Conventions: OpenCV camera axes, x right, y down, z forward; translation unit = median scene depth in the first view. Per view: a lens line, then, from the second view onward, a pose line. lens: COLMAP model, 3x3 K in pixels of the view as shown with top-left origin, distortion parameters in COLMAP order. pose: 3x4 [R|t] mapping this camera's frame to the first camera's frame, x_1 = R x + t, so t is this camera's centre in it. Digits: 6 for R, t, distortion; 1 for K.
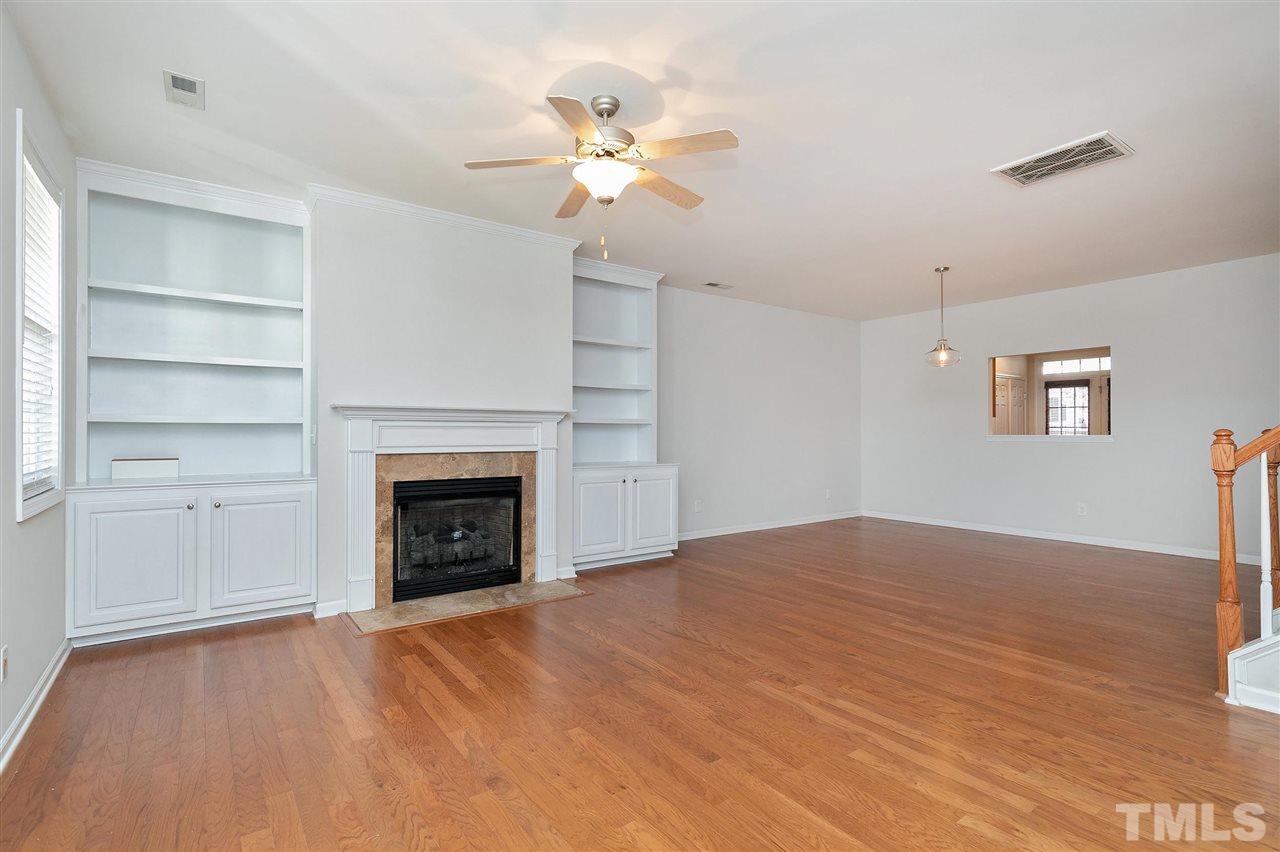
lens RADIAL K [[638.5, 0, 670.6], [0, 638.5, 426.0], [0, 0, 1]] dist [-0.000620, -0.000195]
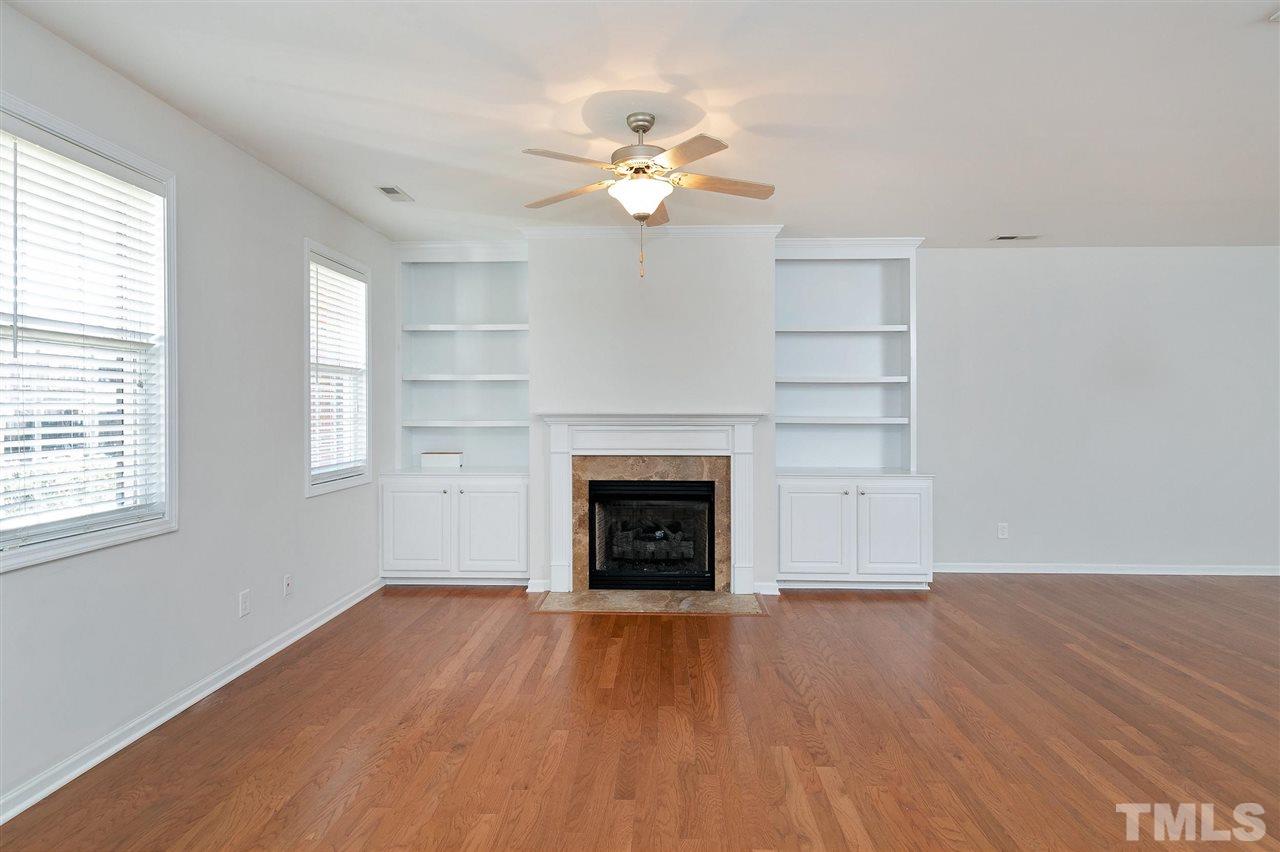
lens RADIAL K [[735.7, 0, 640.9], [0, 735.7, 407.7], [0, 0, 1]] dist [0.004560, 0.000489]
pose [[0.753553, -0.002041, -0.657384, 0.448057], [0.008489, 0.999942, 0.006627, -0.044148], [0.657332, -0.010574, 0.753527, 0.094154]]
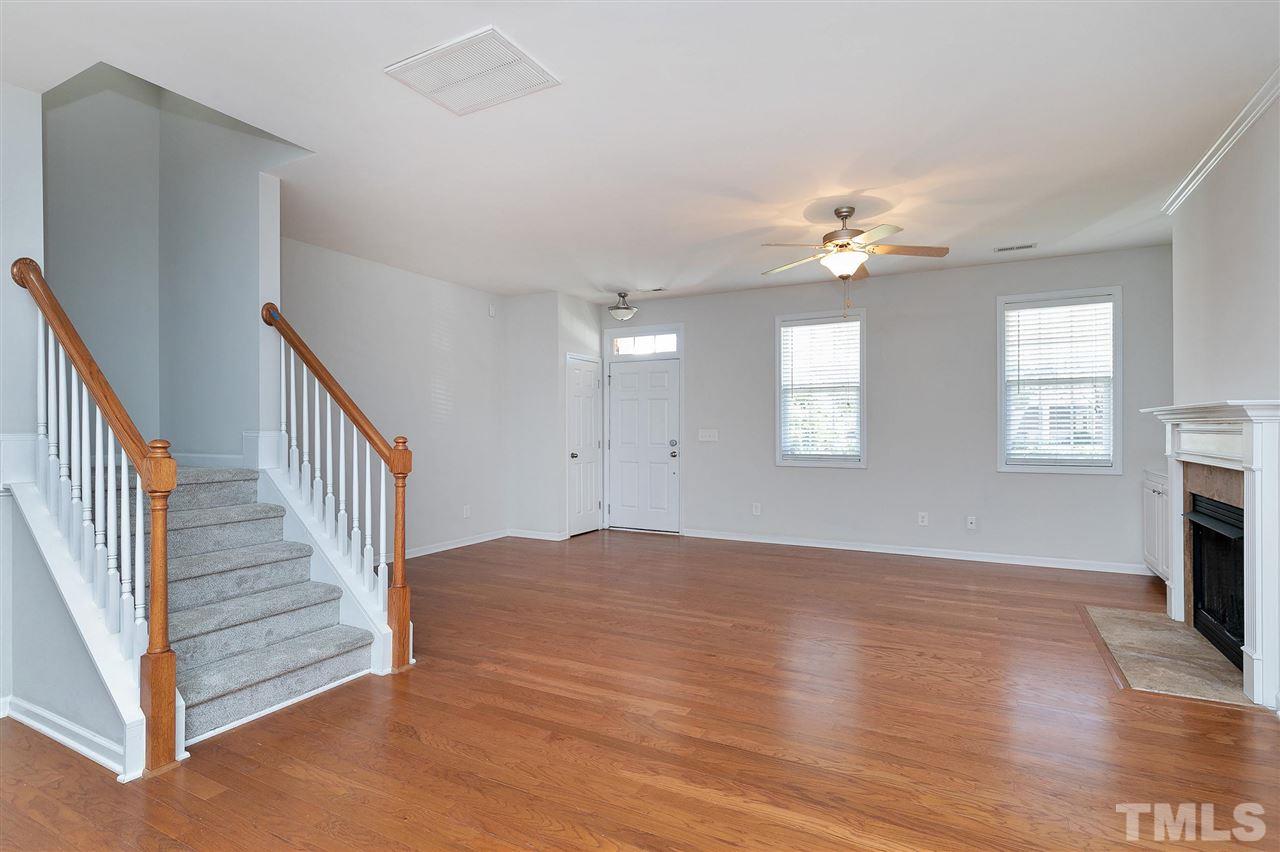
lens RADIAL K [[585.8, 0, 603.1], [0, 585.8, 428.9], [0, 0, 1]] dist [0.002489, 0.000246]
pose [[-0.948628, 0.000798, -0.316393, 0.588697], [0.002440, 0.999986, -0.004792, -0.001805], [0.316385, -0.005318, -0.948616, 1.450149]]
